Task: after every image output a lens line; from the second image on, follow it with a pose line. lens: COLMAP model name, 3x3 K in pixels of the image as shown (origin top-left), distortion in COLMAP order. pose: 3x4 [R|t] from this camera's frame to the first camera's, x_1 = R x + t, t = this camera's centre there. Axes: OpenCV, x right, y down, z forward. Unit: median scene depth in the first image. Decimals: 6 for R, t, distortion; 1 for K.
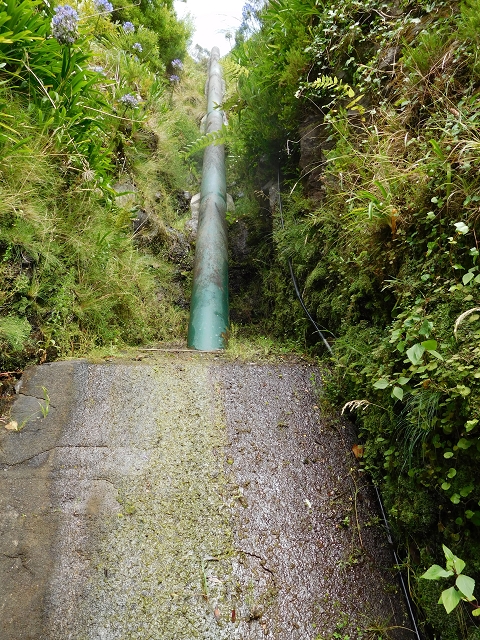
lens RADIAL K [[456.0, 0, 240.0], [0, 456.0, 320.0], [0, 0, 1]] dist [-0.040610, 0.000389]
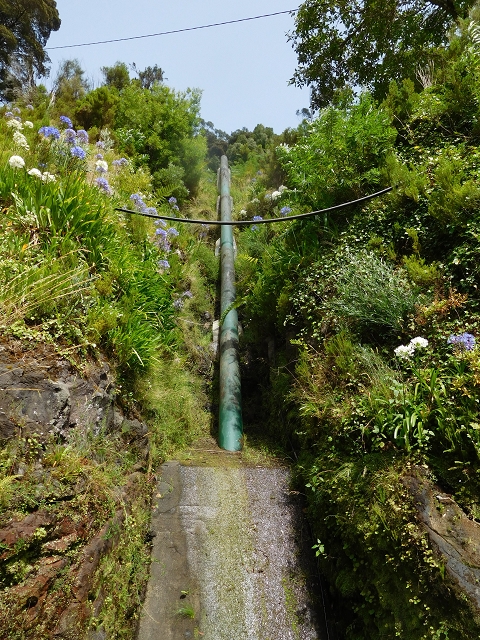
lens RADIAL K [[456.0, 0, 240.0], [0, 456.0, 320.0], [0, 0, 1]] dist [-0.040610, 0.000389]
pose [[0.999412, 0.032399, 0.011217, -0.134978], [-0.030871, 0.992691, -0.116667, -0.416237], [-0.014915, 0.116252, 0.993108, -1.470293]]
